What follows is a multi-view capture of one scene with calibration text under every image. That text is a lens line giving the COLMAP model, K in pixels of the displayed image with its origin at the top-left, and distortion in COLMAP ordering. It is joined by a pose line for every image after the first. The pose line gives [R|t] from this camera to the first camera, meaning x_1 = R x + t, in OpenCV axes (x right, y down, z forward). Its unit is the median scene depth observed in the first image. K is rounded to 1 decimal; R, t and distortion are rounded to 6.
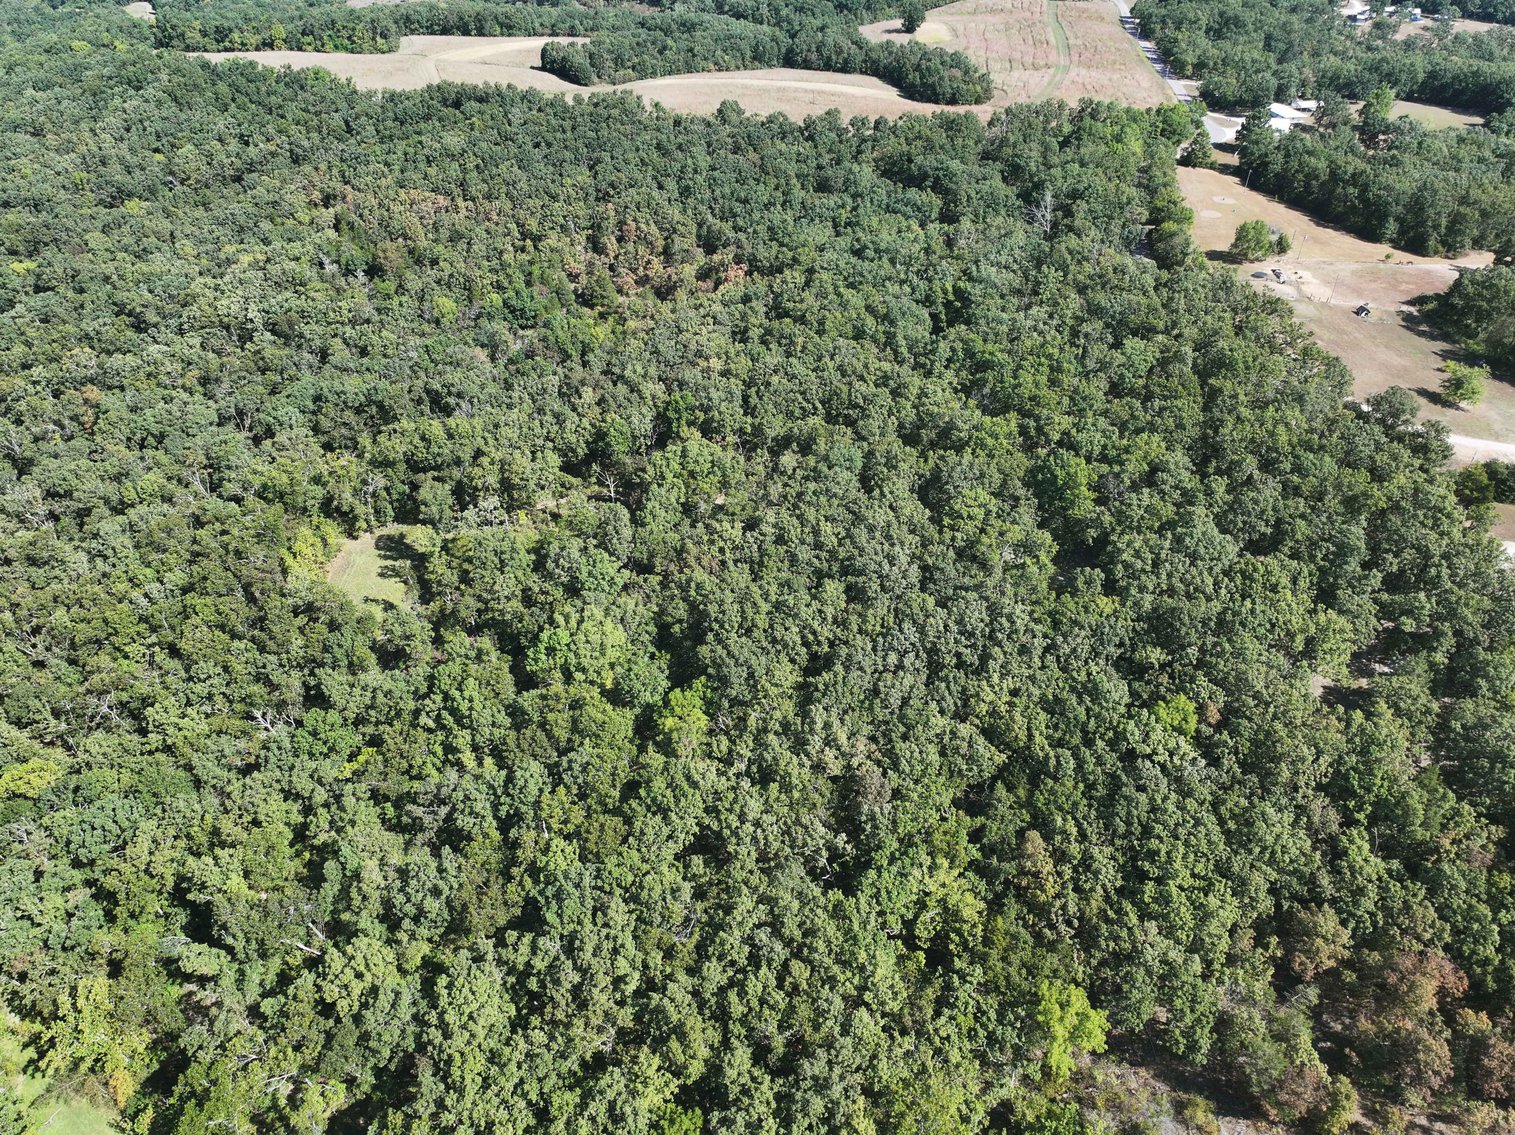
lens RADIAL K [[1089.2, 0, 757.4], [0, 1089.2, 538.5], [0, 0, 1]] dist [0.001290, 0.011374]
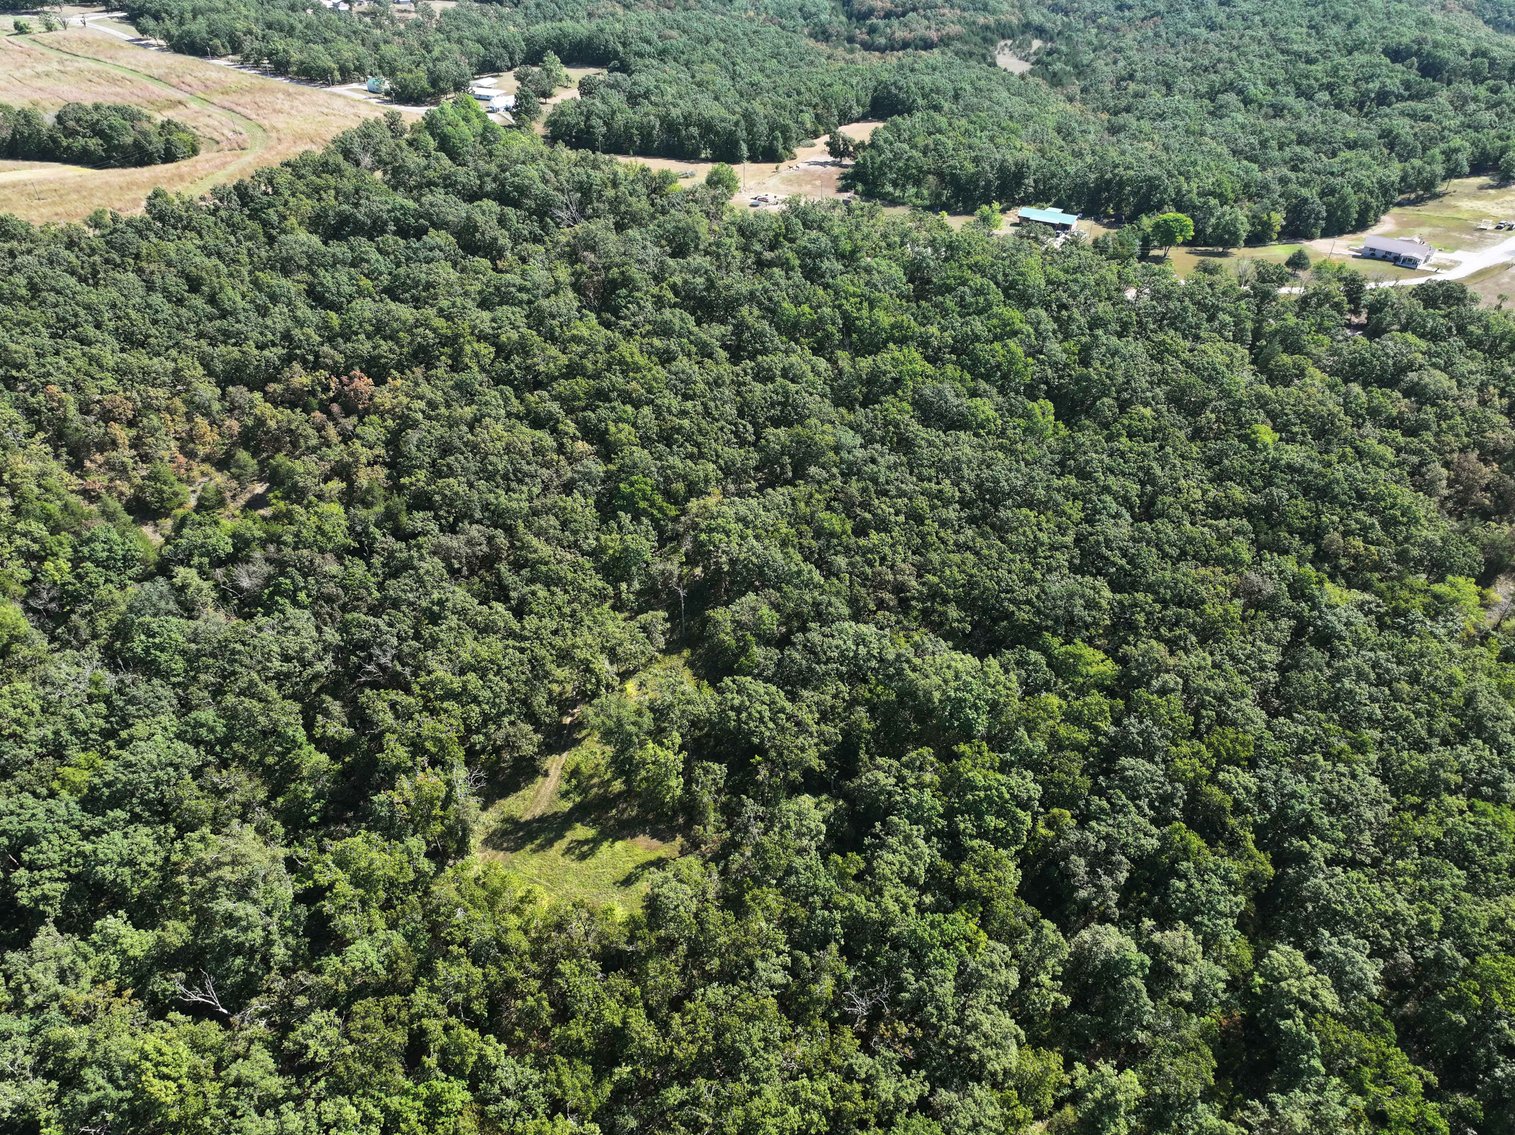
lens RADIAL K [[1073.9, 0, 757.5], [0, 1073.9, 567.5], [0, 0, 1]] dist [-0.006315, 0.022520]
pose [[0.488030, -0.505216, 0.711747, -0.438222], [0.485841, 0.834684, 0.259348, -0.162909], [-0.725110, 0.219226, 0.652806, 0.244076]]
